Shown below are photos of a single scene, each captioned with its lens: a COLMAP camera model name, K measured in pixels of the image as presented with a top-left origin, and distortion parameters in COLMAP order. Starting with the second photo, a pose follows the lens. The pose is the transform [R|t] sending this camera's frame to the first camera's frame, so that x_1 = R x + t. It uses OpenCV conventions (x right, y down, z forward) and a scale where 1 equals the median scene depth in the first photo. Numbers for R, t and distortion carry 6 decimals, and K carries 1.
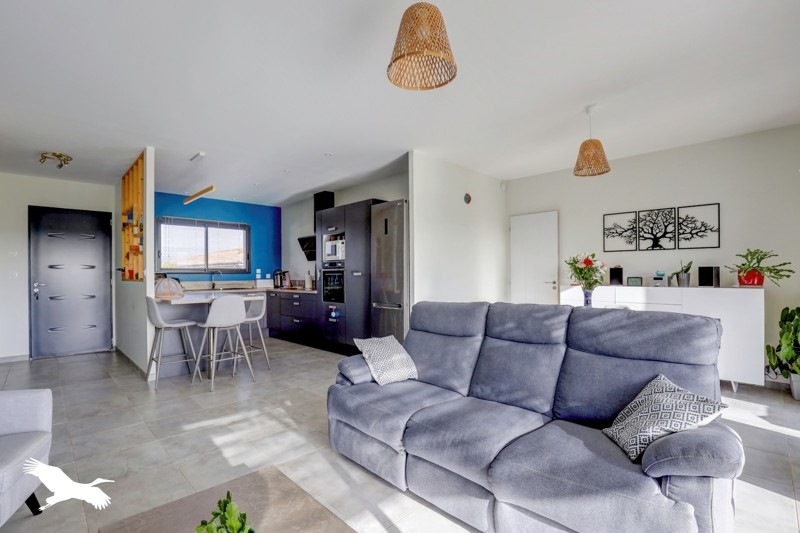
lens RADIAL K [[371.1, 0, 397.3], [0, 371.1, 272.4], [0, 0, 1]] dist [-0.005139, -0.000333]
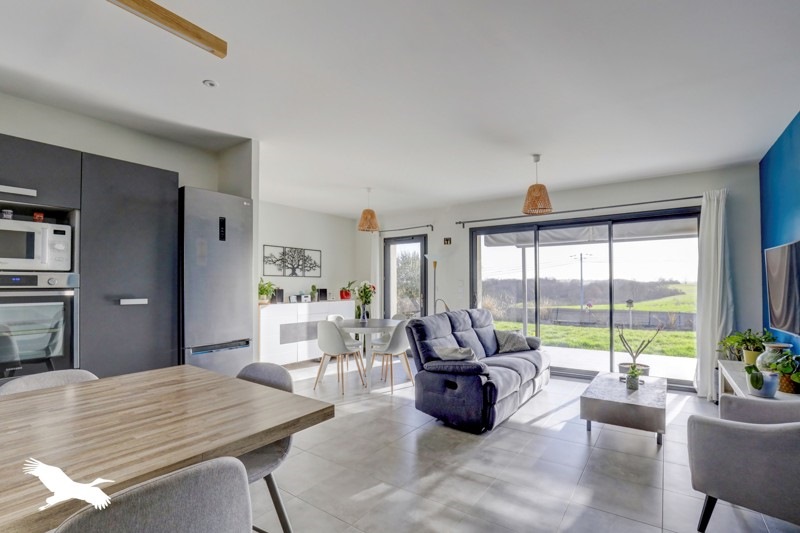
lens RADIAL K [[371.1, 0, 397.5], [0, 371.1, 263.5], [0, 0, 1]] dist [-0.005139, -0.000333]
pose [[-0.150403, 0.064650, 0.986509, -0.758102], [0.002360, 0.997880, -0.065036, -0.016516], [-0.988622, -0.007453, -0.150236, 0.811159]]
